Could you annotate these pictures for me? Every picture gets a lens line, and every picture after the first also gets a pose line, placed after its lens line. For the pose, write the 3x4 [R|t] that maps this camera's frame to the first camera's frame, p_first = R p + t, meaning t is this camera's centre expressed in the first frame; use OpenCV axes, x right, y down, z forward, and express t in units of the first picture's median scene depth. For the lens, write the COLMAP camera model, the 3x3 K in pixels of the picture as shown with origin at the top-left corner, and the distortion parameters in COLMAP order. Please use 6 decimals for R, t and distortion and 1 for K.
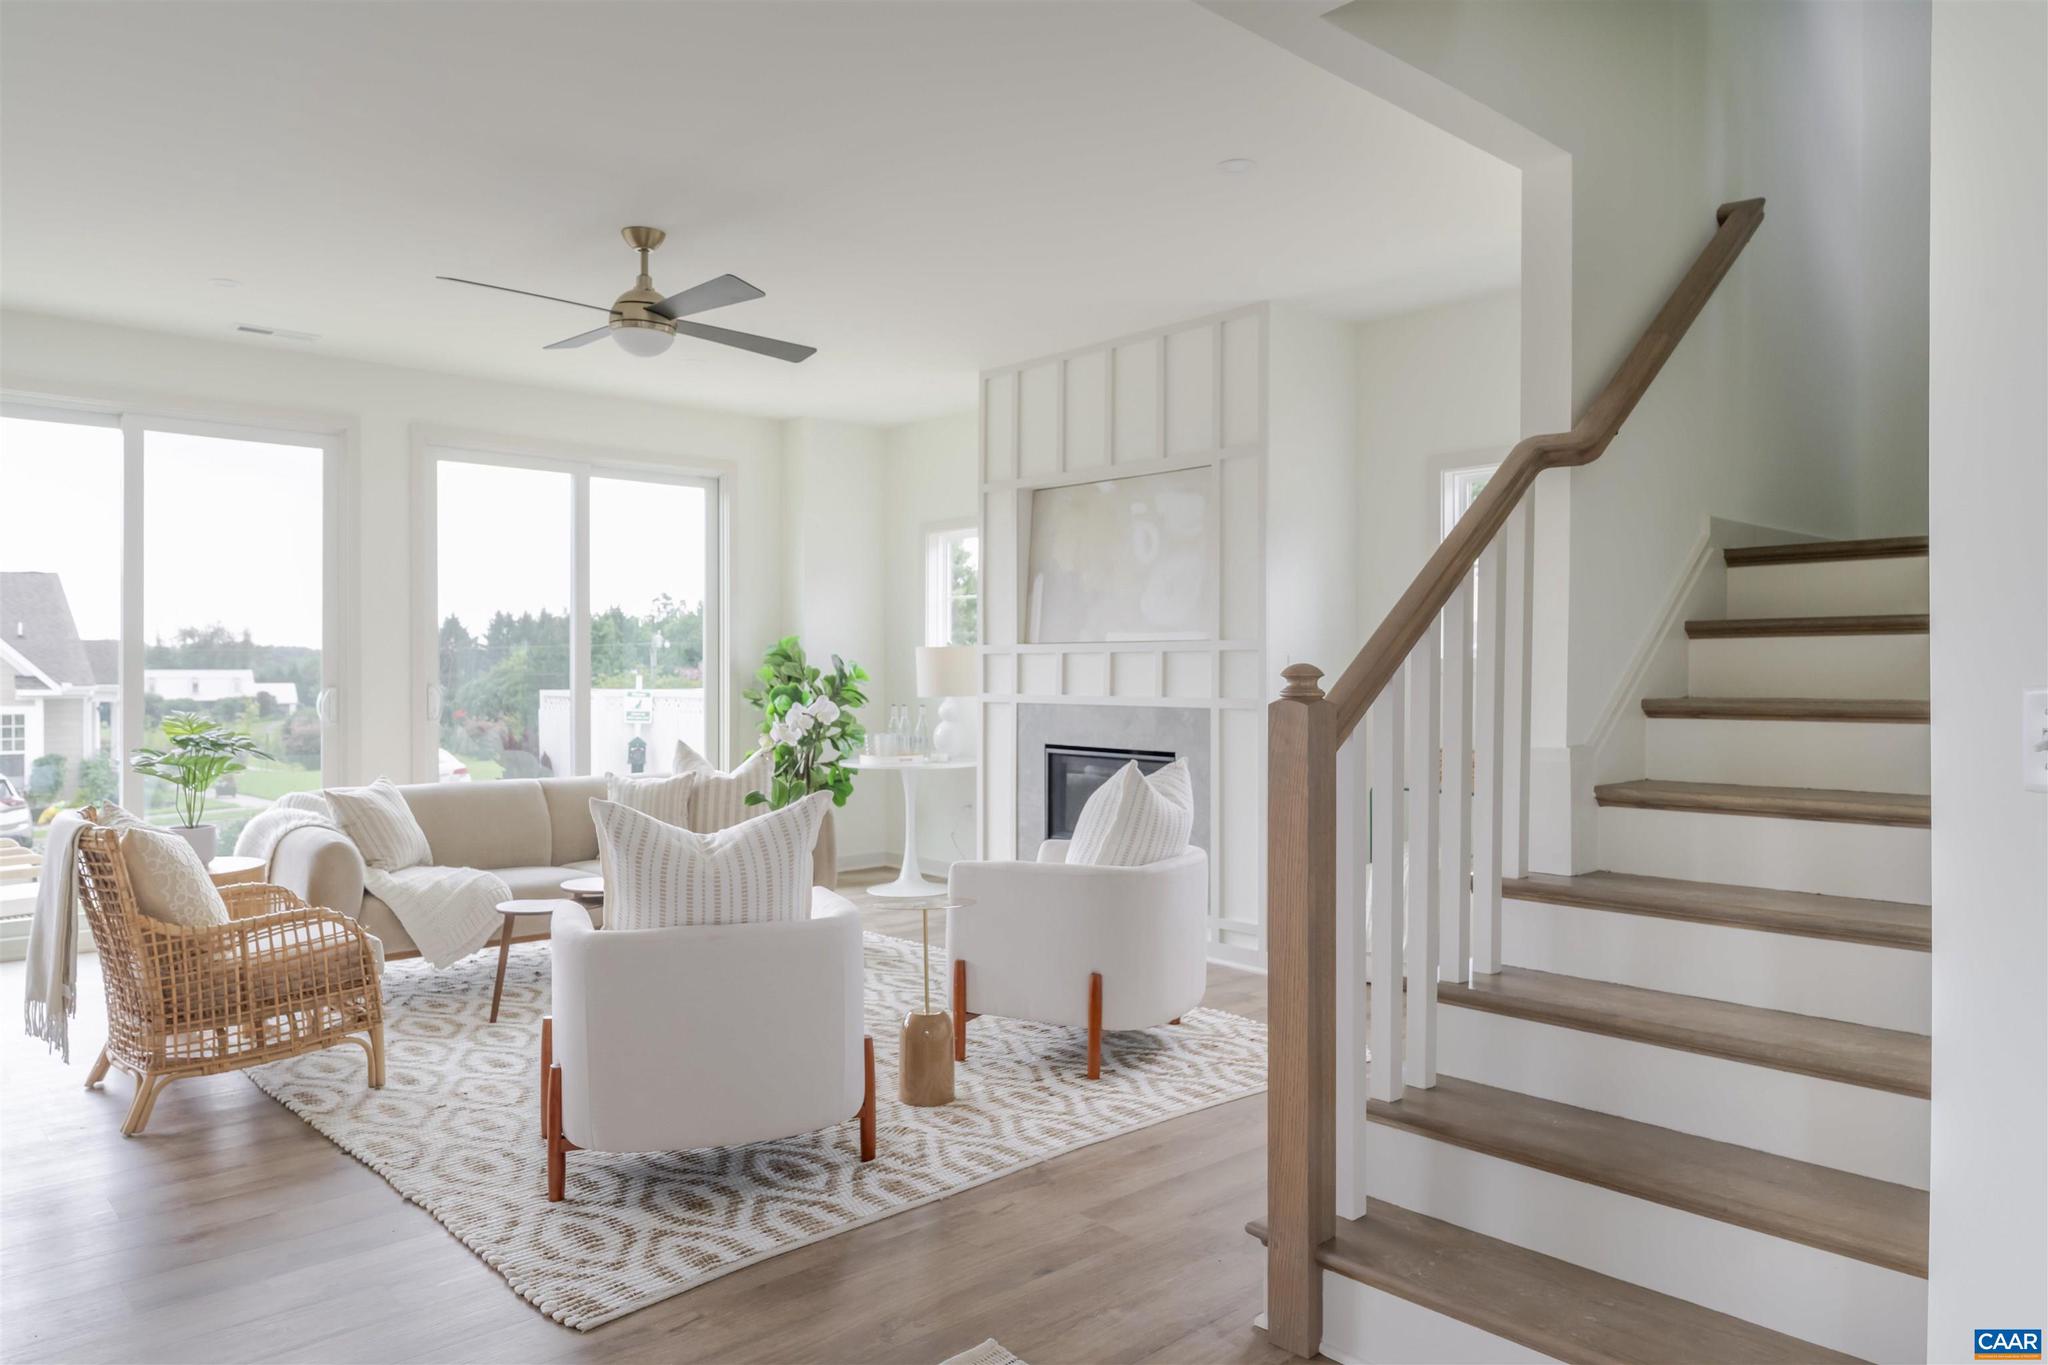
lens RADIAL K [[1369.3, 0, 1005.4], [0, 1369.3, 675.6], [0, 0, 1]] dist [0.001229, -0.000807]
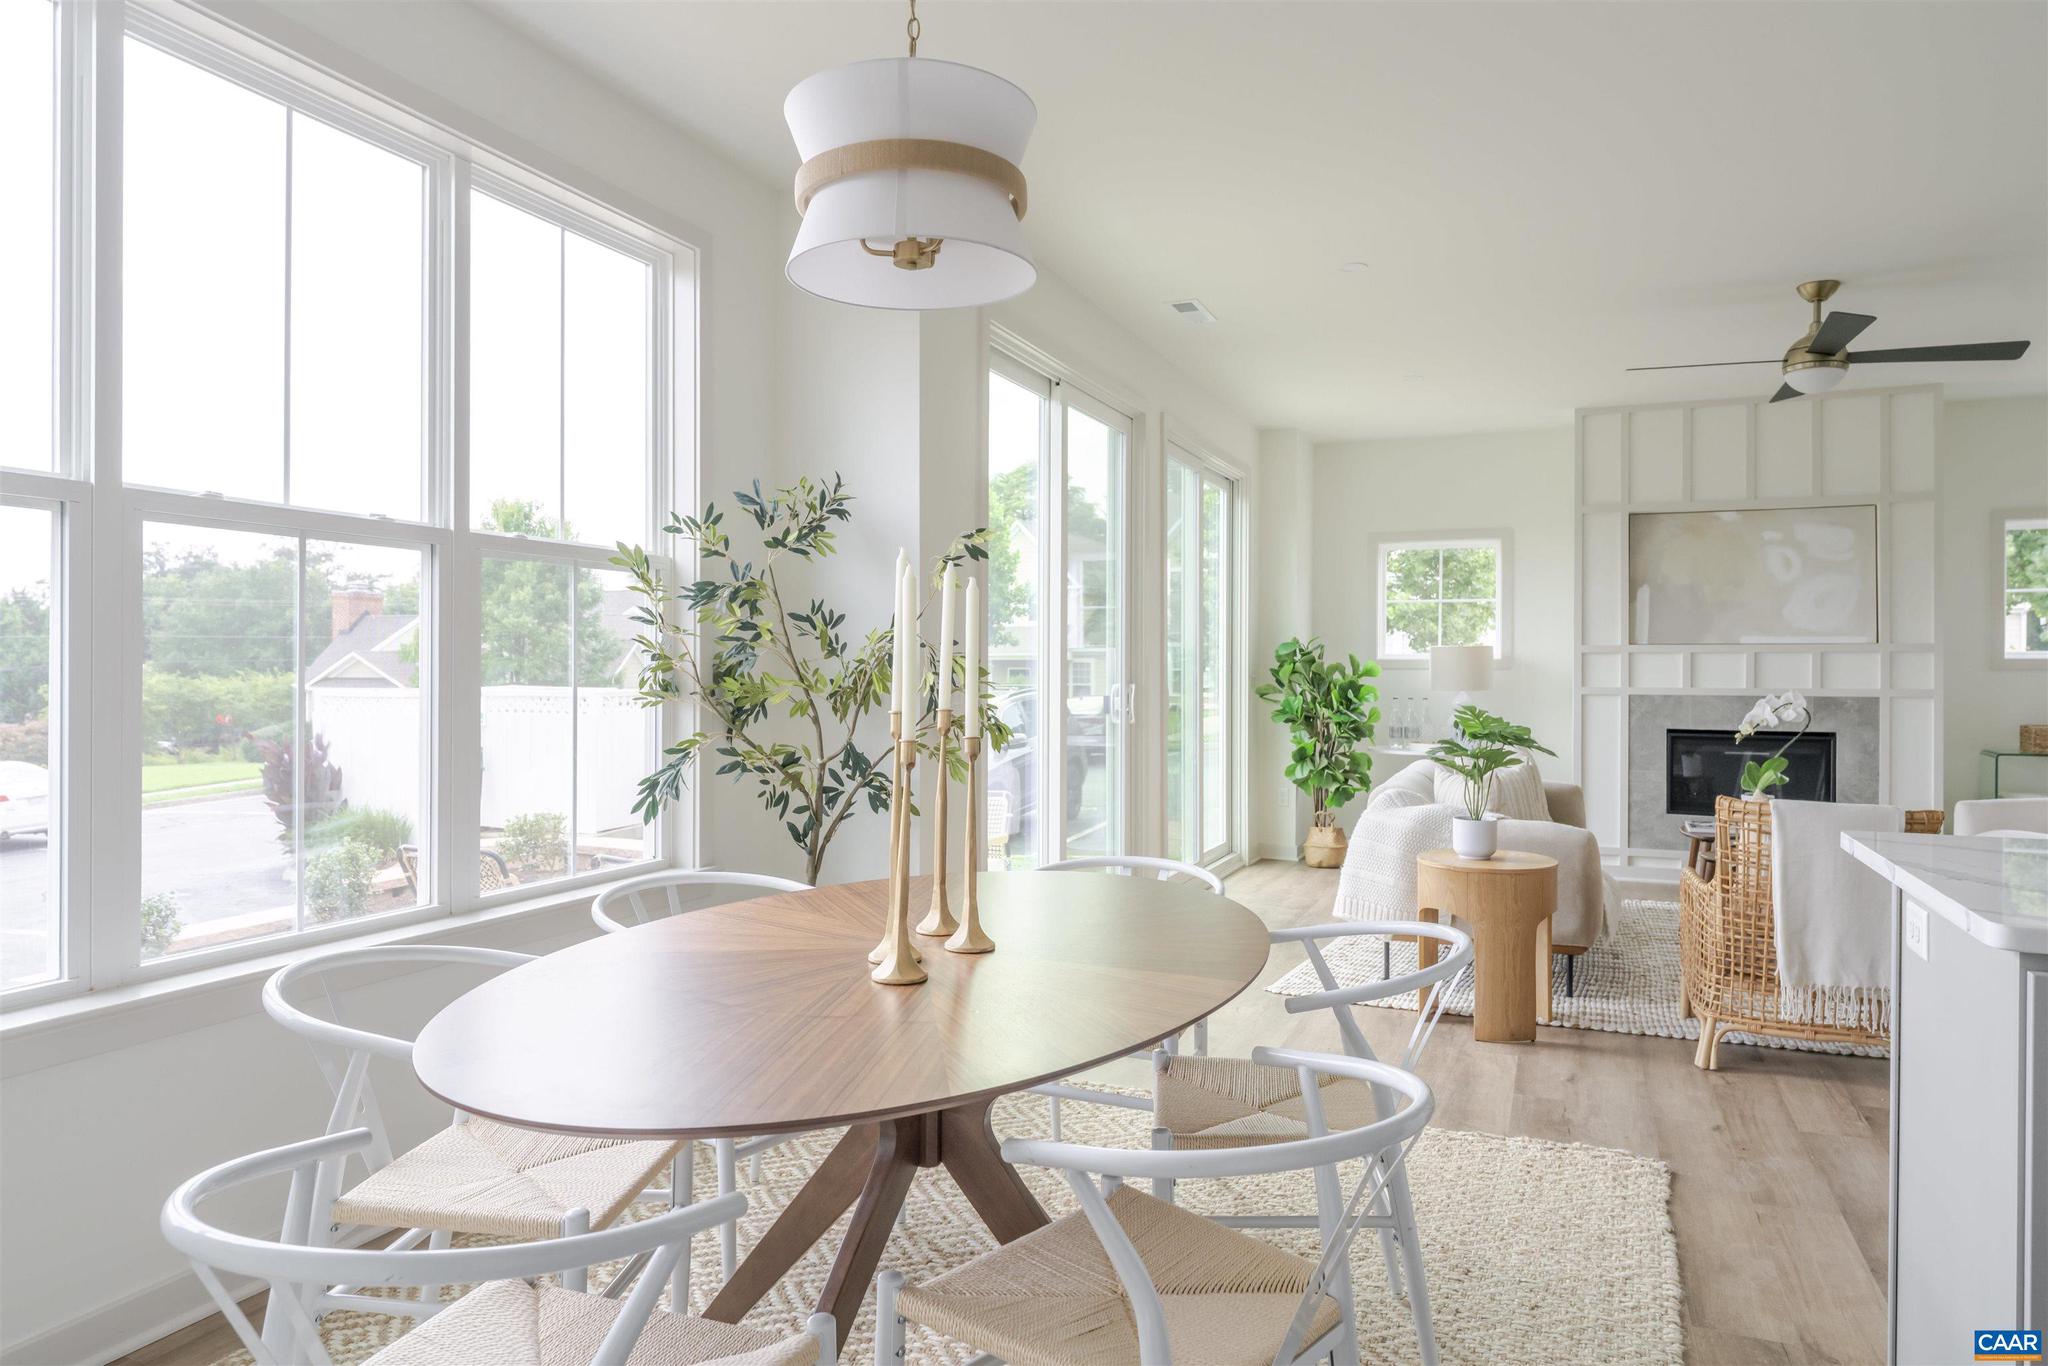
lens RADIAL K [[1253.1, 0, 1030.9], [0, 1253.1, 673.3], [0, 0, 1]] dist [-0.003922, -0.007455]
pose [[0.905352, -0.005124, 0.424631, -1.732817], [0.002512, 0.999974, 0.006711, -0.012897], [-0.424655, -0.005010, 0.905342, 0.465273]]
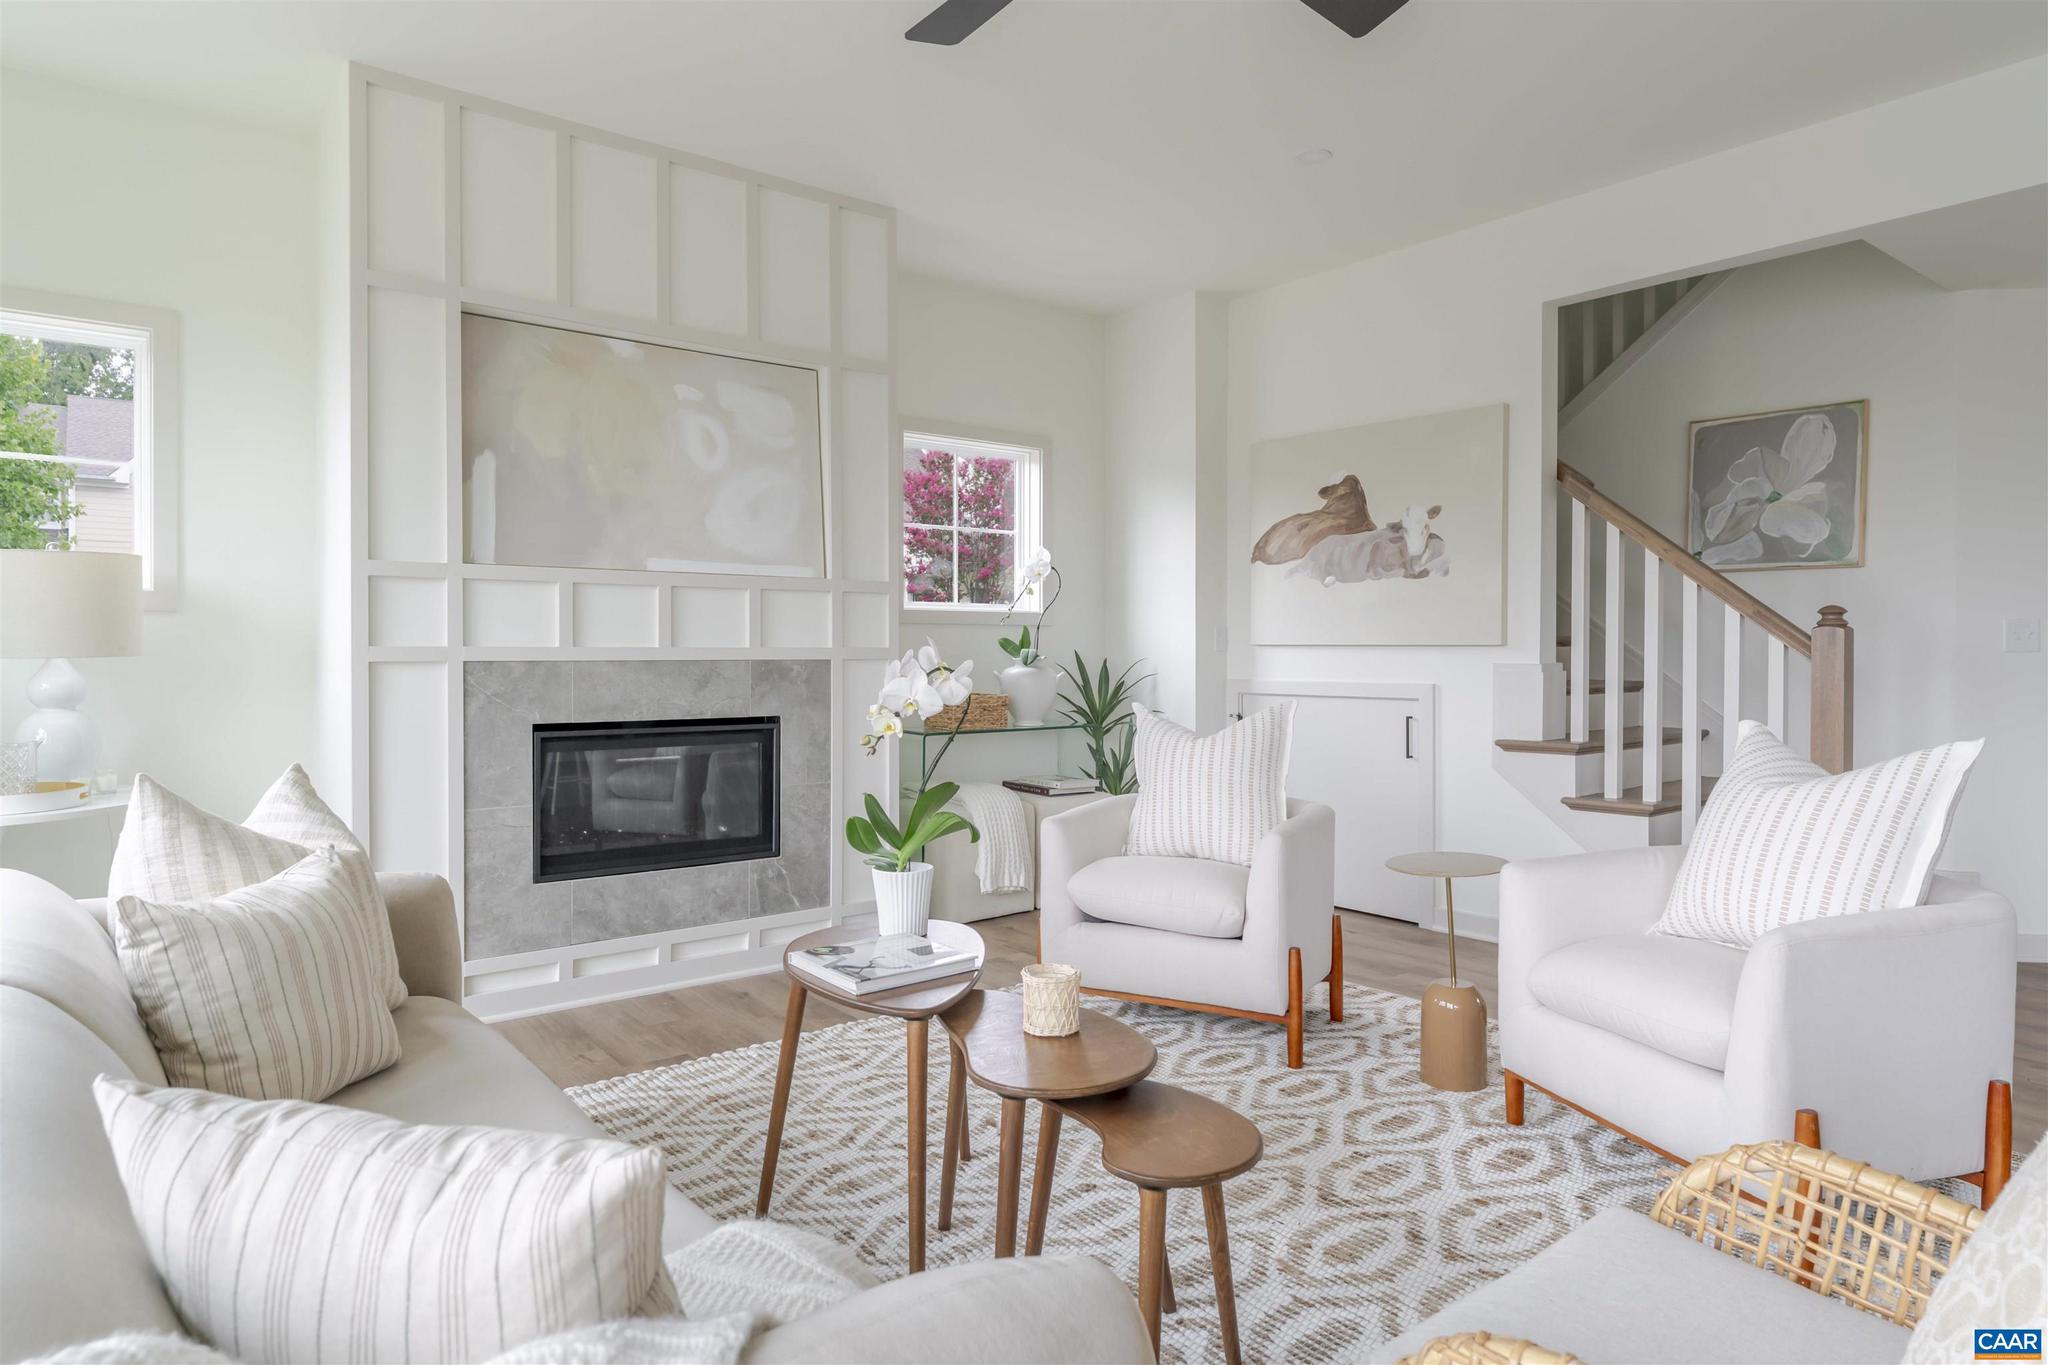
lens RADIAL K [[1186.0, 0, 1015.1], [0, 1186.0, 664.7], [0, 0, 1]] dist [-0.004158, -0.000934]
pose [[0.056899, -0.016712, 0.998240, -0.940605], [0.000660, 0.999860, 0.016701, 0.024782], [-0.998380, -0.000292, 0.056902, 1.384642]]
